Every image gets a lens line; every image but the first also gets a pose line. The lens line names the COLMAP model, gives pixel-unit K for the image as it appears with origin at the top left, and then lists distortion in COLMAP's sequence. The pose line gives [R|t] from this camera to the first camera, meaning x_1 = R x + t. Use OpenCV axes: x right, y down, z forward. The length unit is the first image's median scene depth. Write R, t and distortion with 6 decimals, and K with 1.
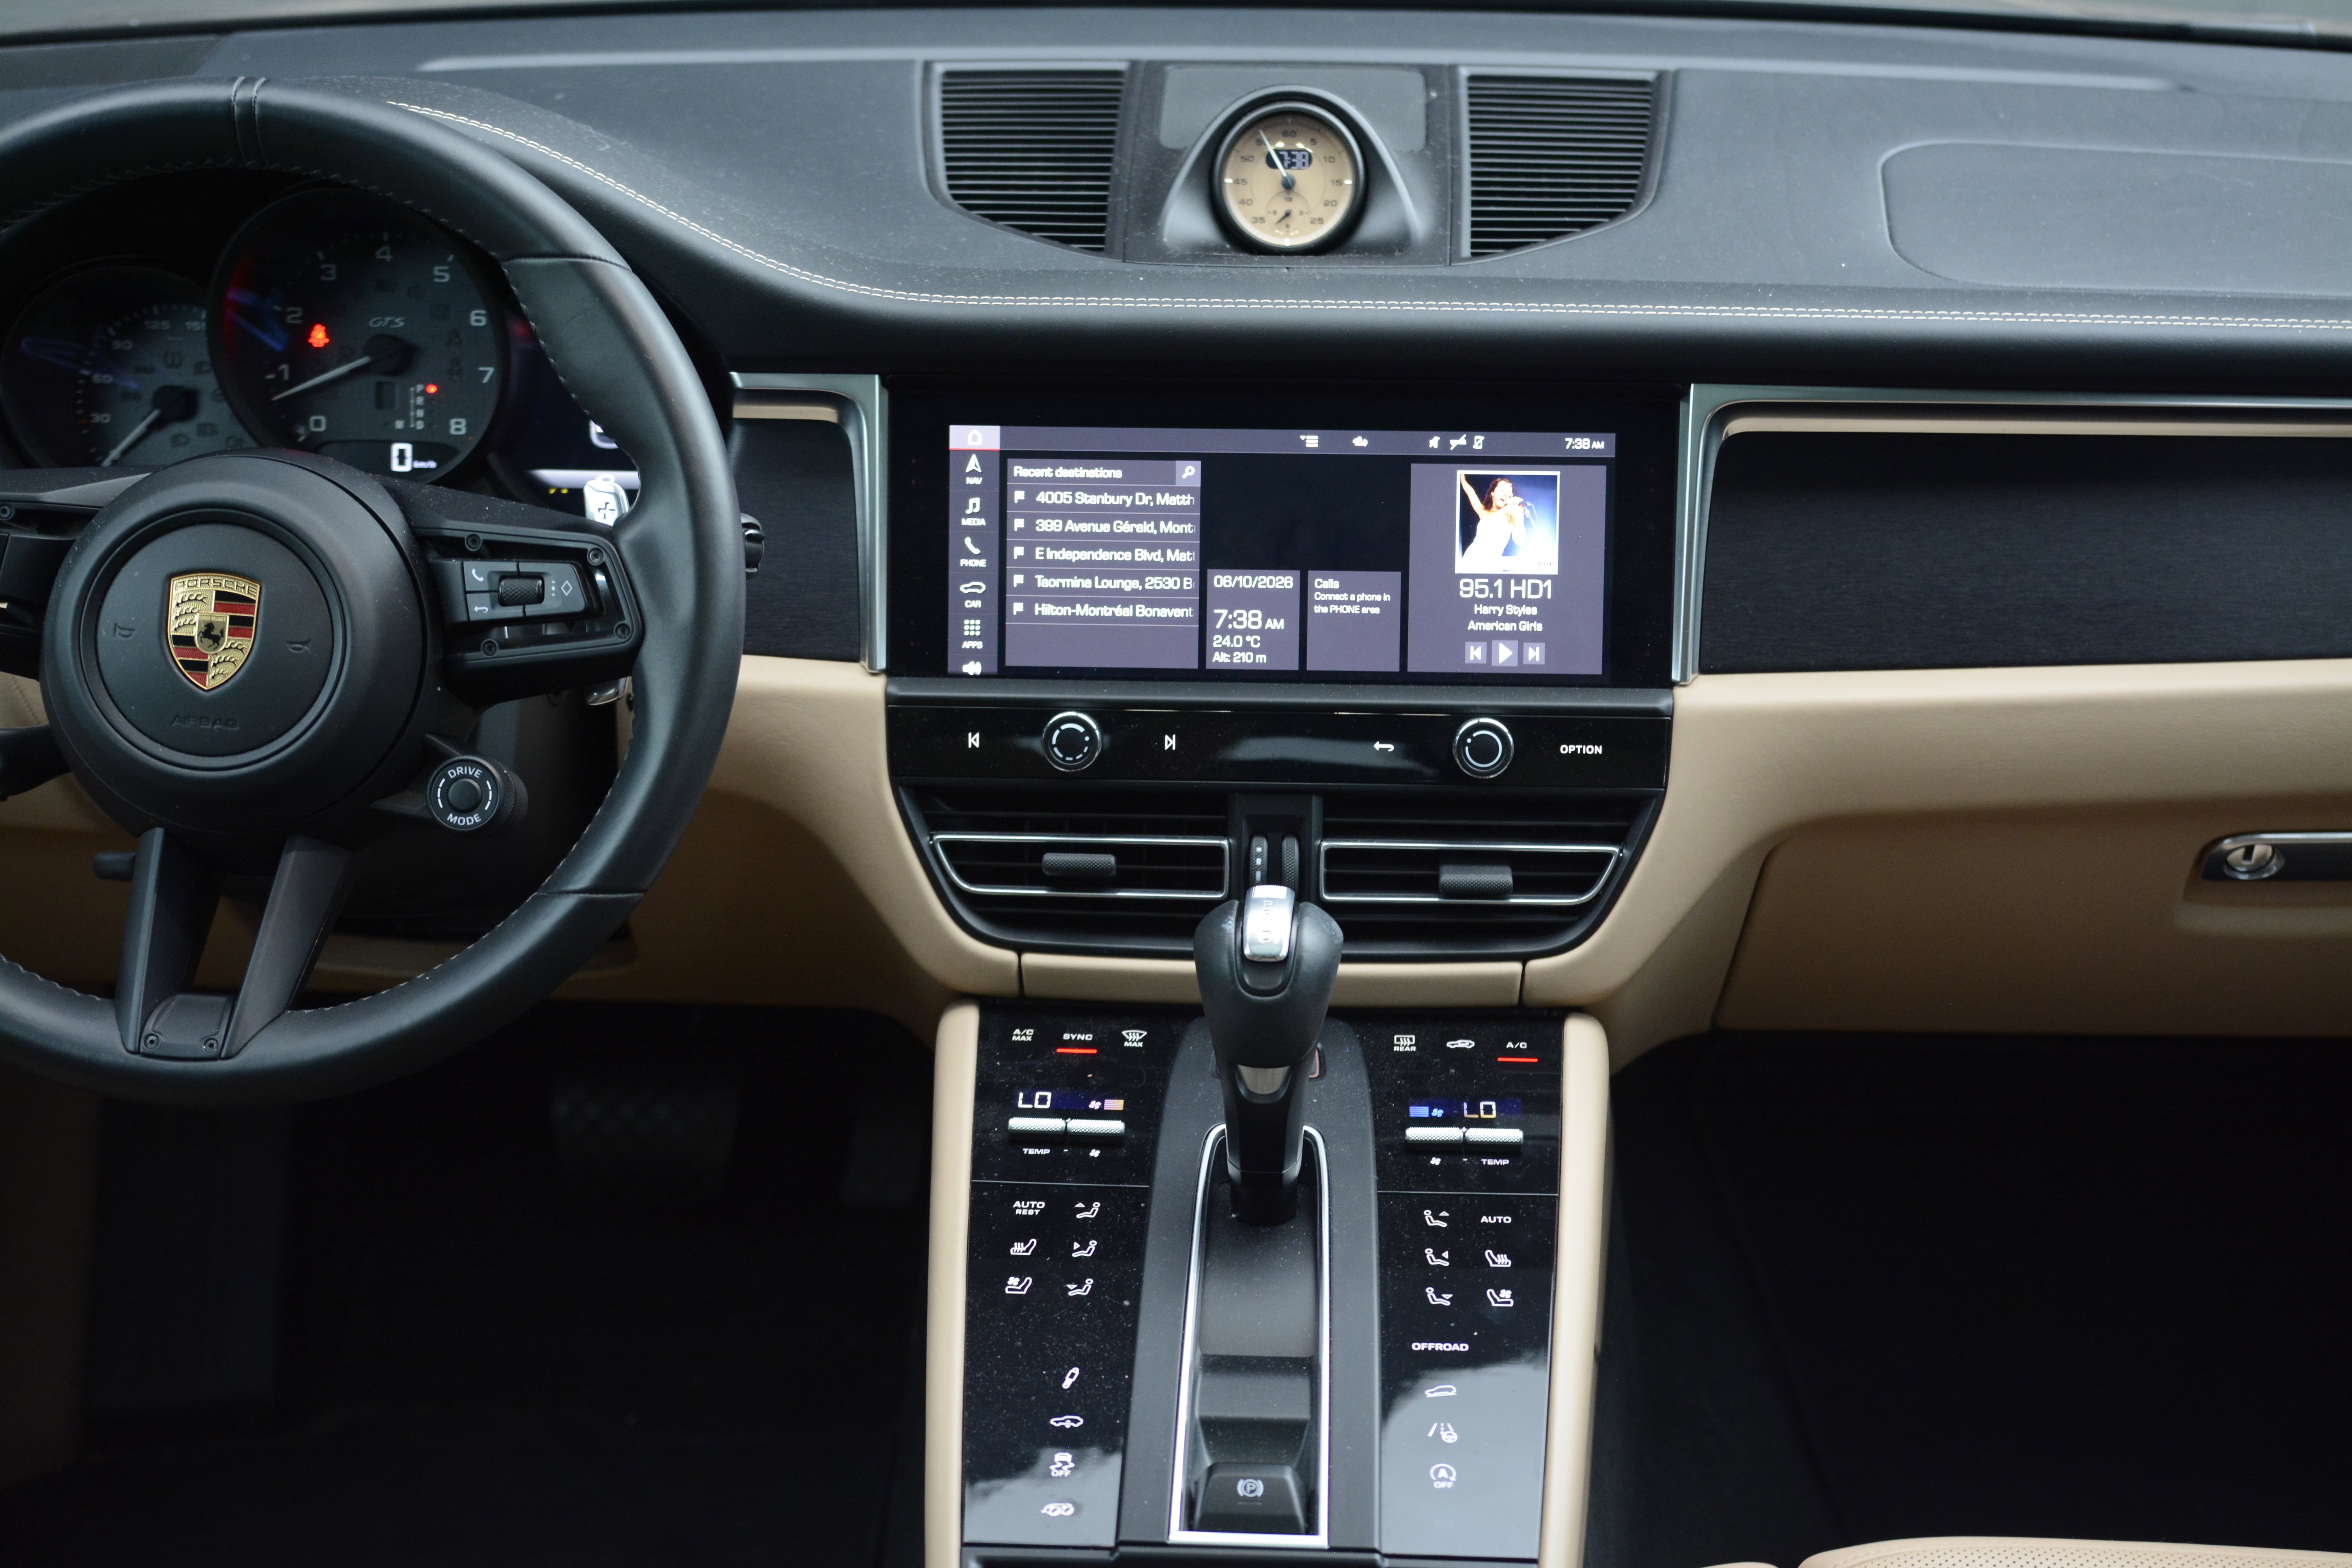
lens RADIAL K [[3385.0, 0, 1191.8], [0, 3385.0, 782.2], [0, 0, 1]] dist [0.114844, 0.000000]
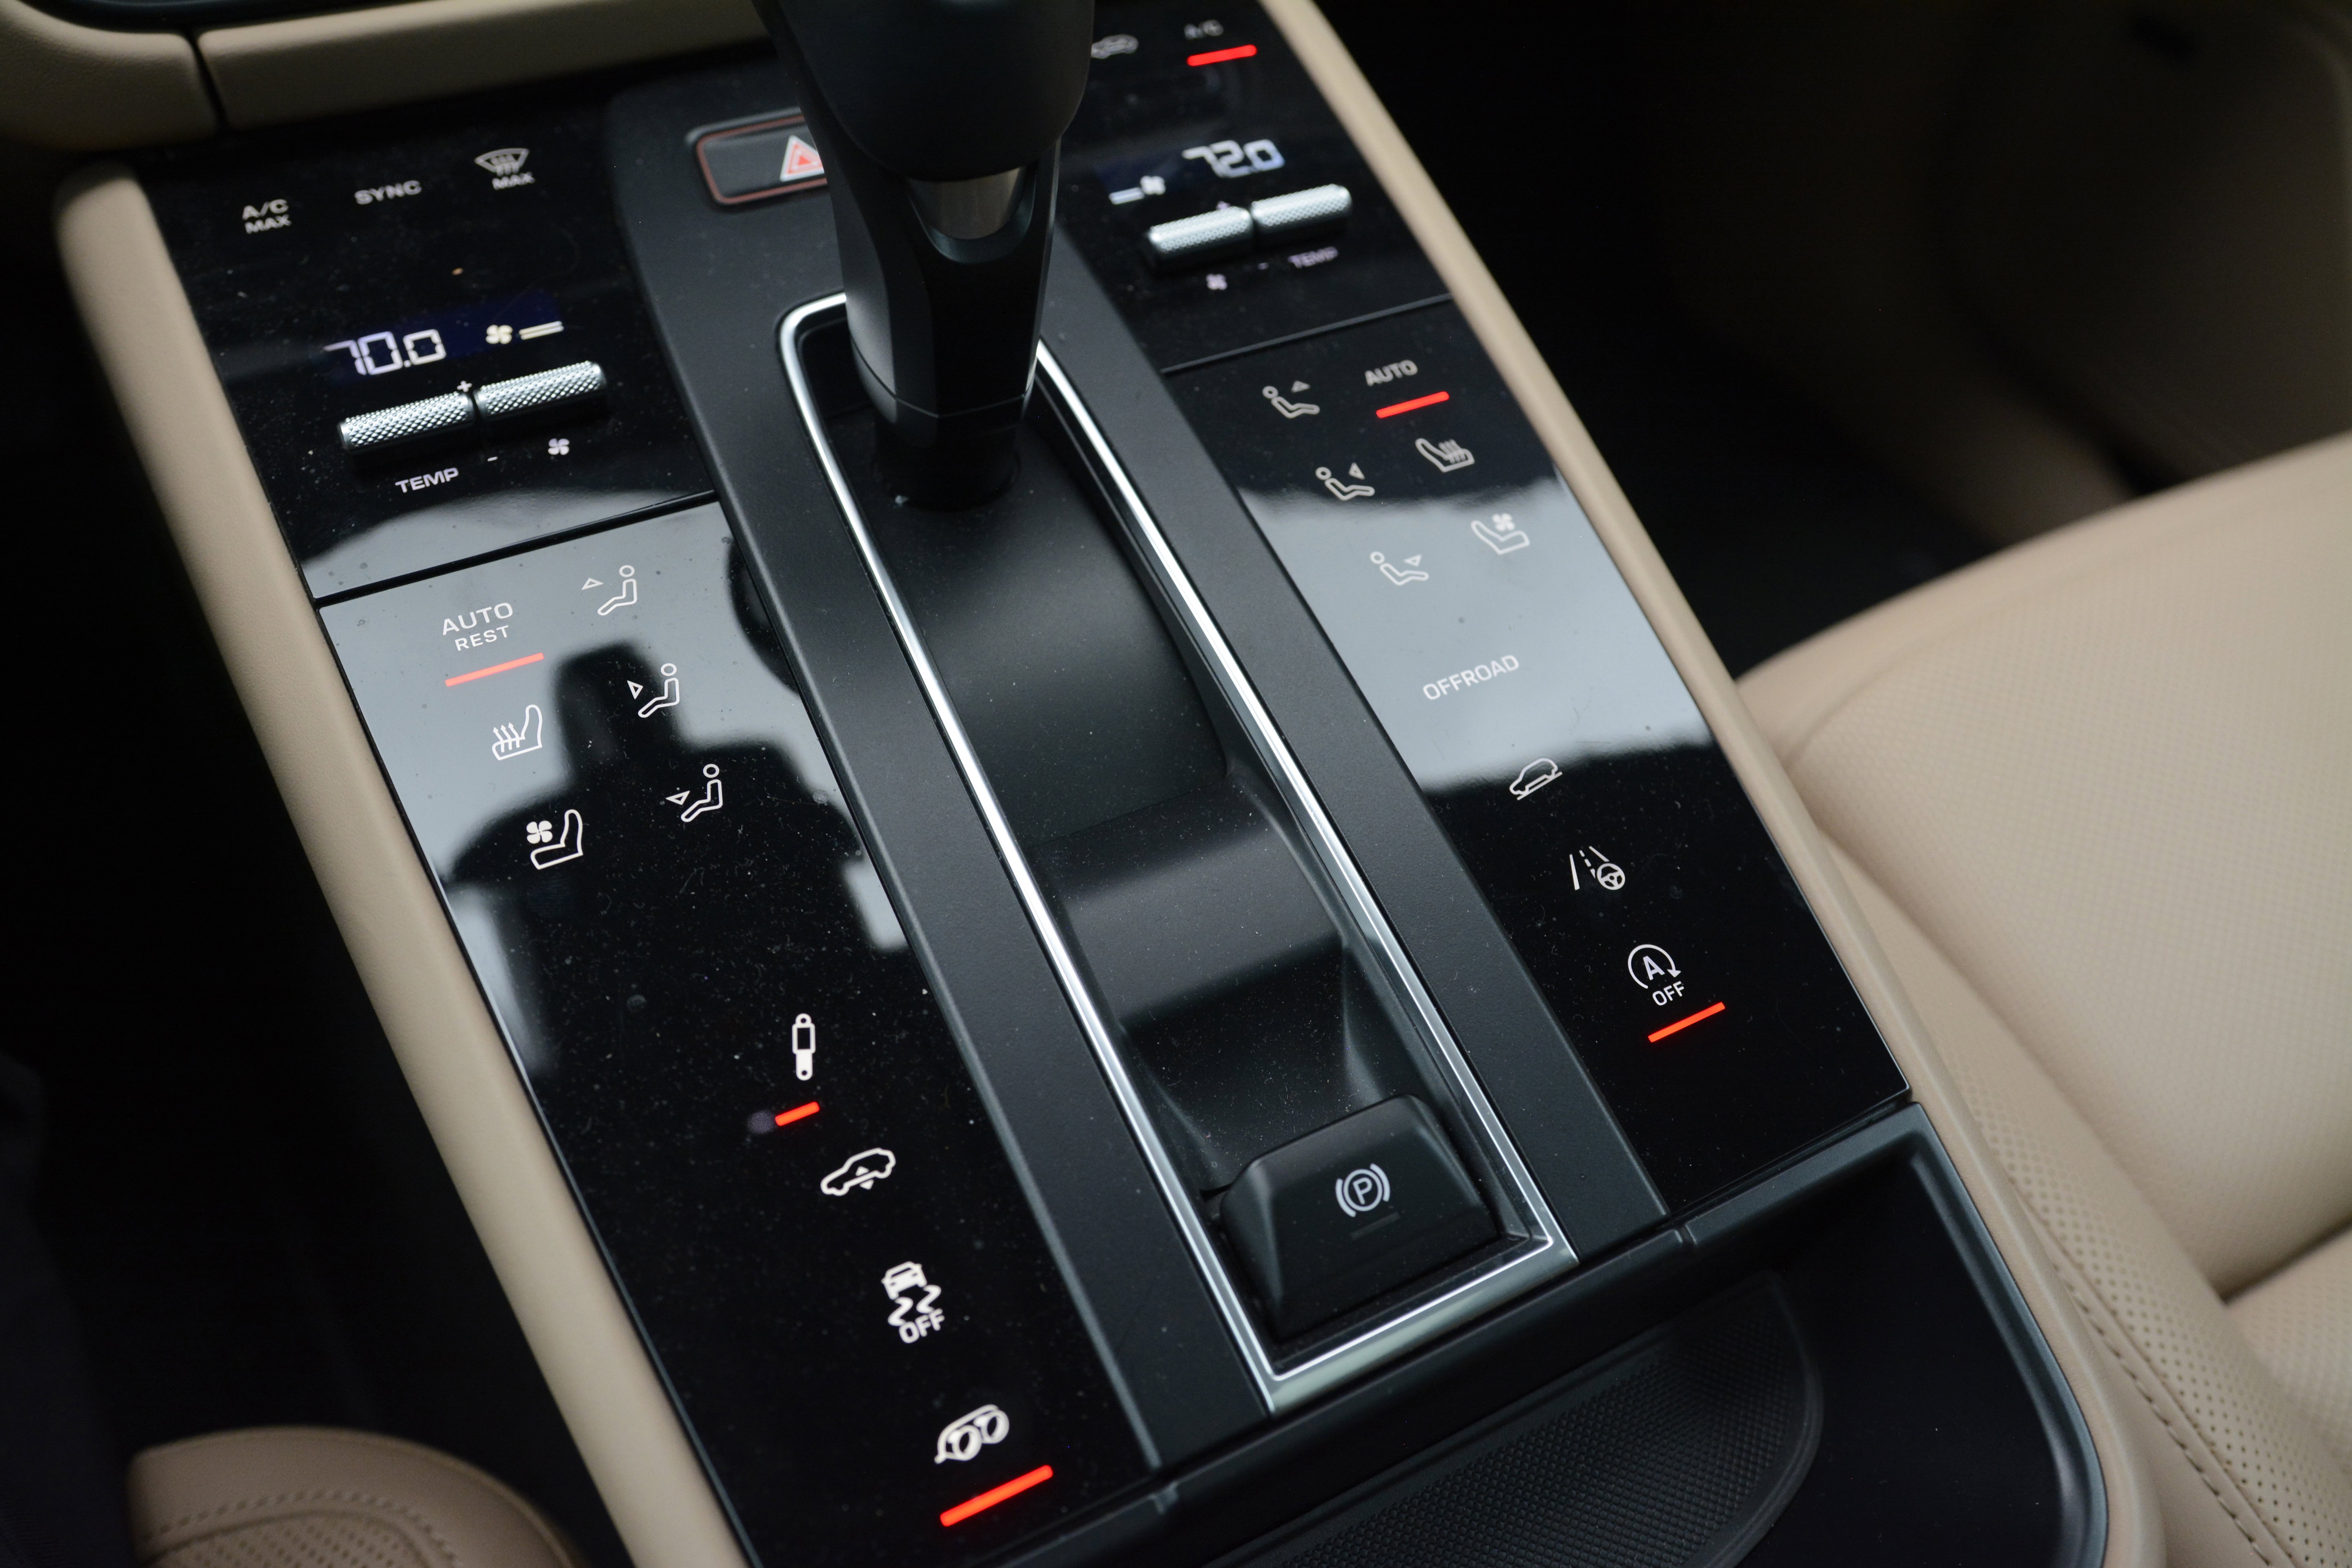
lens RADIAL K [[1848.2, 0, 1187.5], [0, 1848.2, 776.8], [0, 0, 1]] dist [-0.077902, 0.045164]
pose [[0.861858, -0.340816, 0.375560, -0.060483], [0.136453, 0.869059, 0.475518, 0.041090], [-0.488447, -0.358583, 0.795511, 0.716521]]
